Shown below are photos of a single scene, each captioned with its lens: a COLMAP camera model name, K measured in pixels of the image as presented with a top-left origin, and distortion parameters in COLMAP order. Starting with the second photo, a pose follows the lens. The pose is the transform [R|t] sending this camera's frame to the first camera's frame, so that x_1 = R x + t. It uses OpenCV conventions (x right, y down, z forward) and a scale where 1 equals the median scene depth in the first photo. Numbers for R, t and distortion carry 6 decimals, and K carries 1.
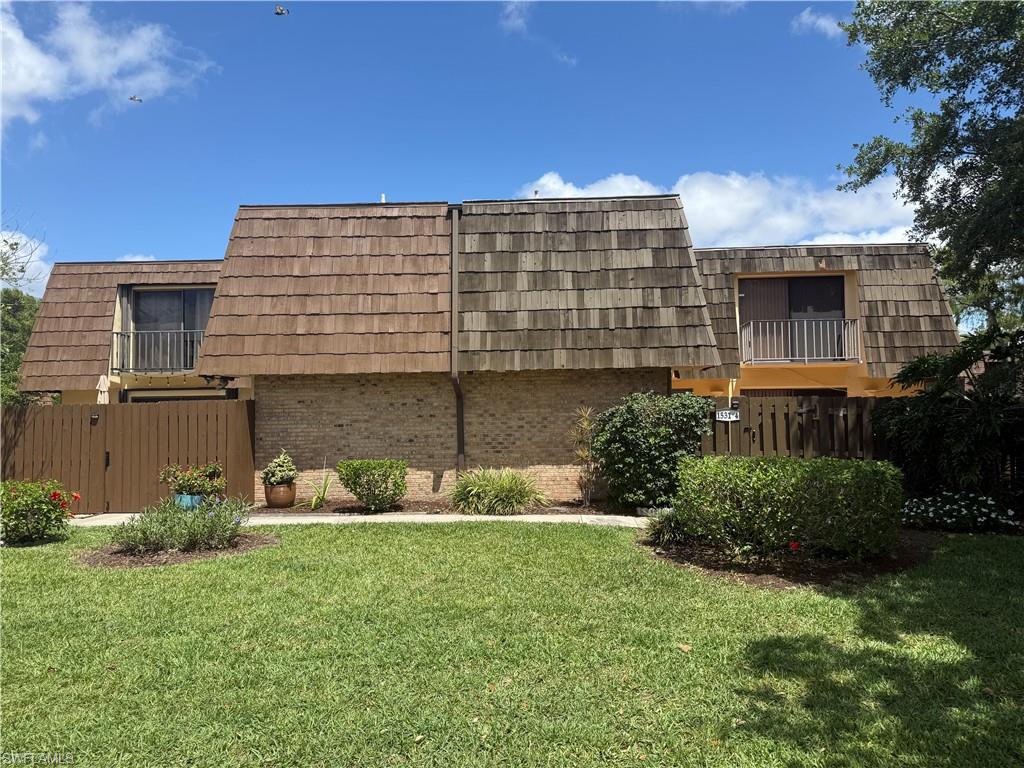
lens RADIAL K [[715.6, 0, 517.2], [0, 715.6, 387.4], [0, 0, 1]] dist [0.119214, -0.165658]
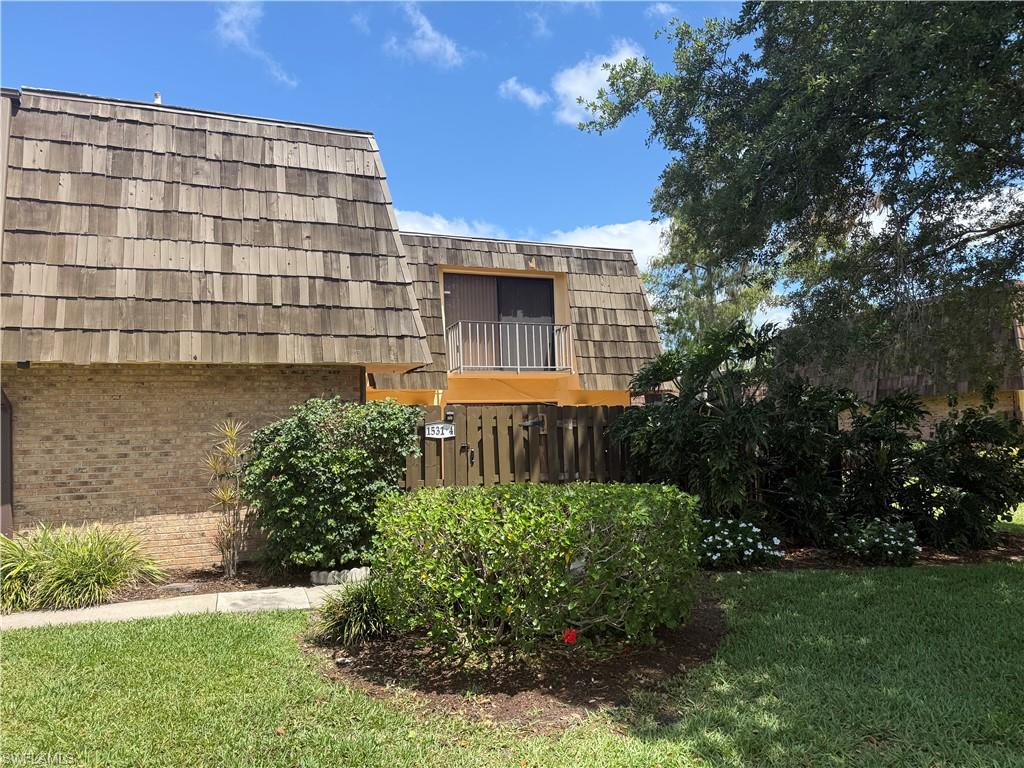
lens RADIAL K [[715.6, 0, 517.2], [0, 715.6, 387.4], [0, 0, 1]] dist [0.119214, -0.165658]
pose [[0.912789, 0.011188, 0.408277, 0.060183], [0.005167, 0.999228, -0.038934, 0.023022], [-0.408398, 0.037648, 0.912027, 0.286076]]
